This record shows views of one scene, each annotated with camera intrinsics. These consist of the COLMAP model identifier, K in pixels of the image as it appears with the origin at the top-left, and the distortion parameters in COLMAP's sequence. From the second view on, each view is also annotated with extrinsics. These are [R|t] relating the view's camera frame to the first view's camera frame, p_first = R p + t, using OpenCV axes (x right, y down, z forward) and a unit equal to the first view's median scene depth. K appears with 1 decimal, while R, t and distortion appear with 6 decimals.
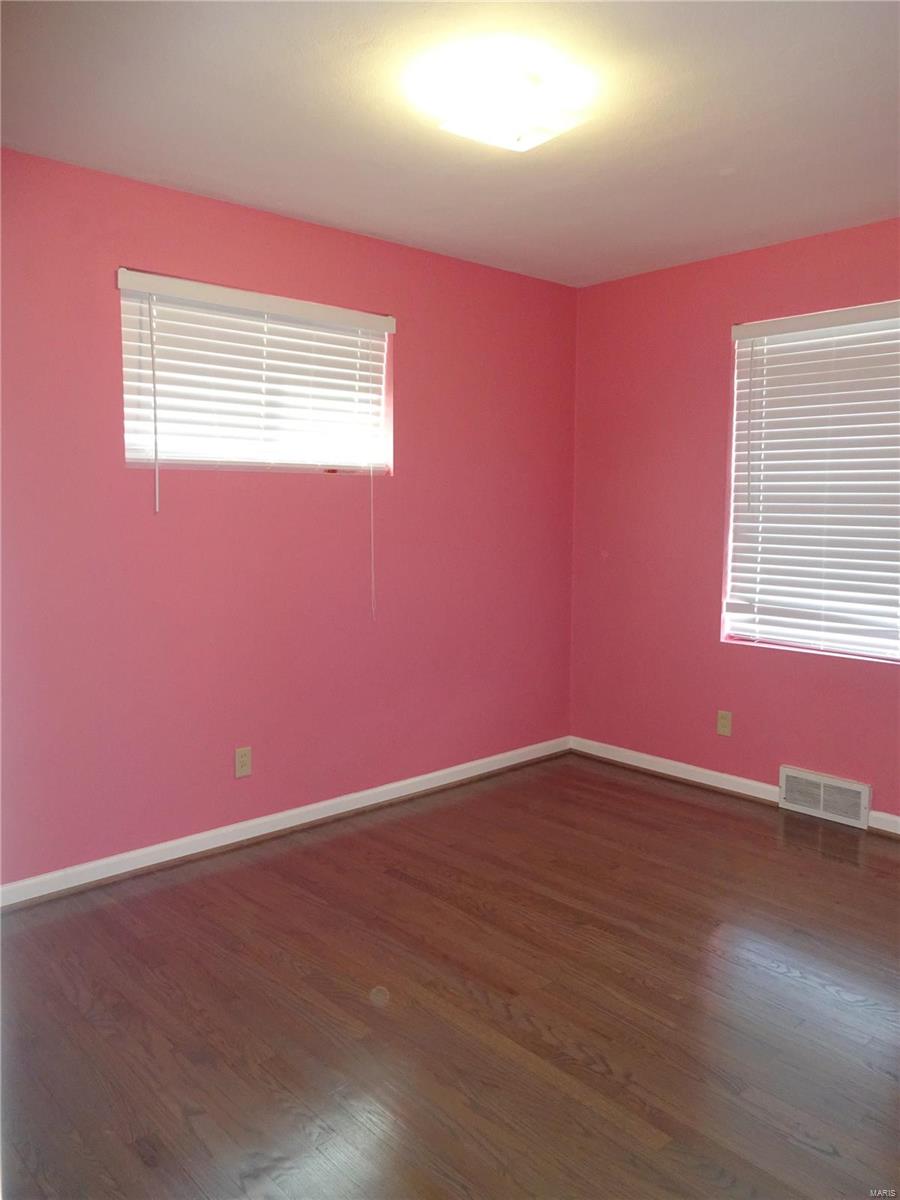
lens RADIAL K [[888.8, 0, 462.4], [0, 888.8, 605.8], [0, 0, 1]] dist [-0.001817, -0.004079]
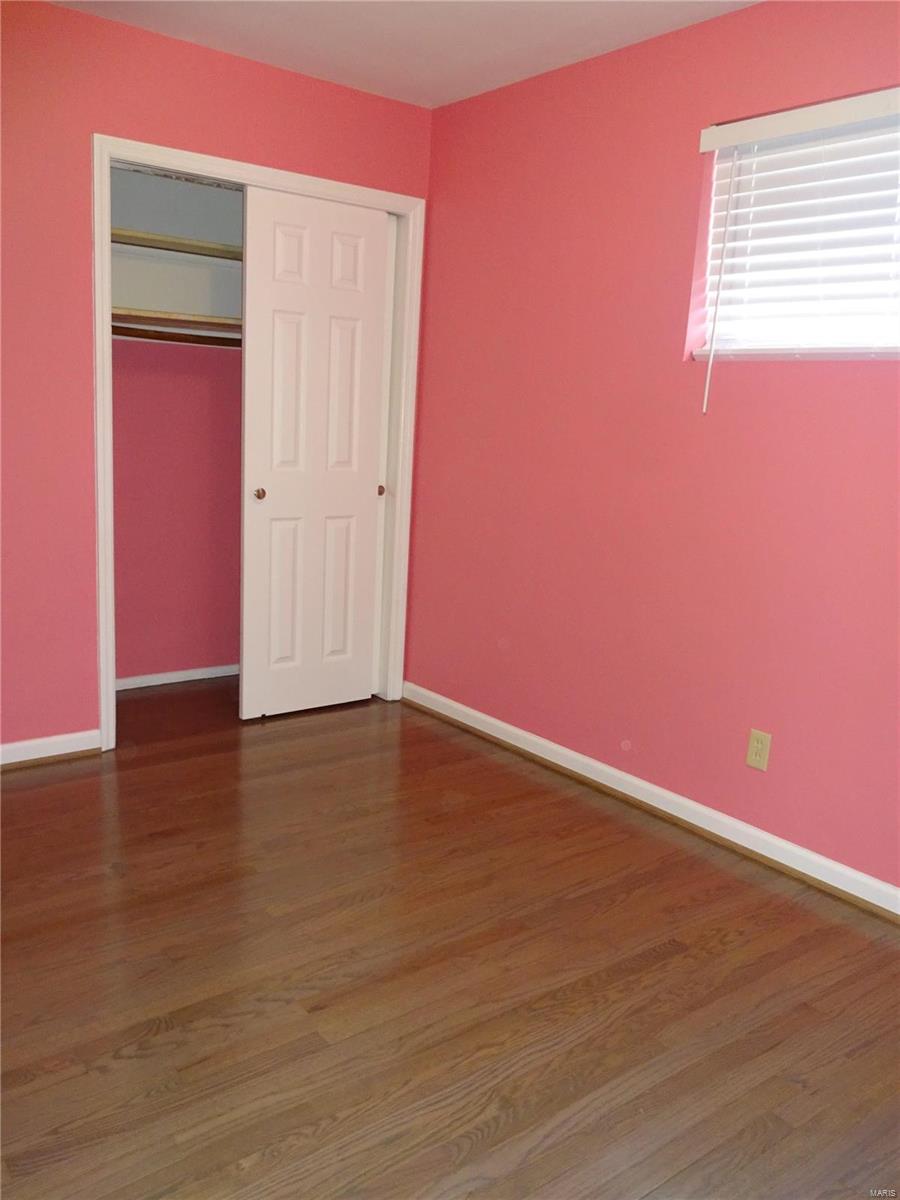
lens RADIAL K [[936.4, 0, 397.9], [0, 936.4, 588.0], [0, 0, 1]] dist [0.000599, 0.007124]
pose [[-0.056451, 0.187986, -0.980548, 0.612812], [-0.166589, 0.966573, 0.194897, -0.072714], [0.984409, 0.174351, -0.023248, 0.796986]]
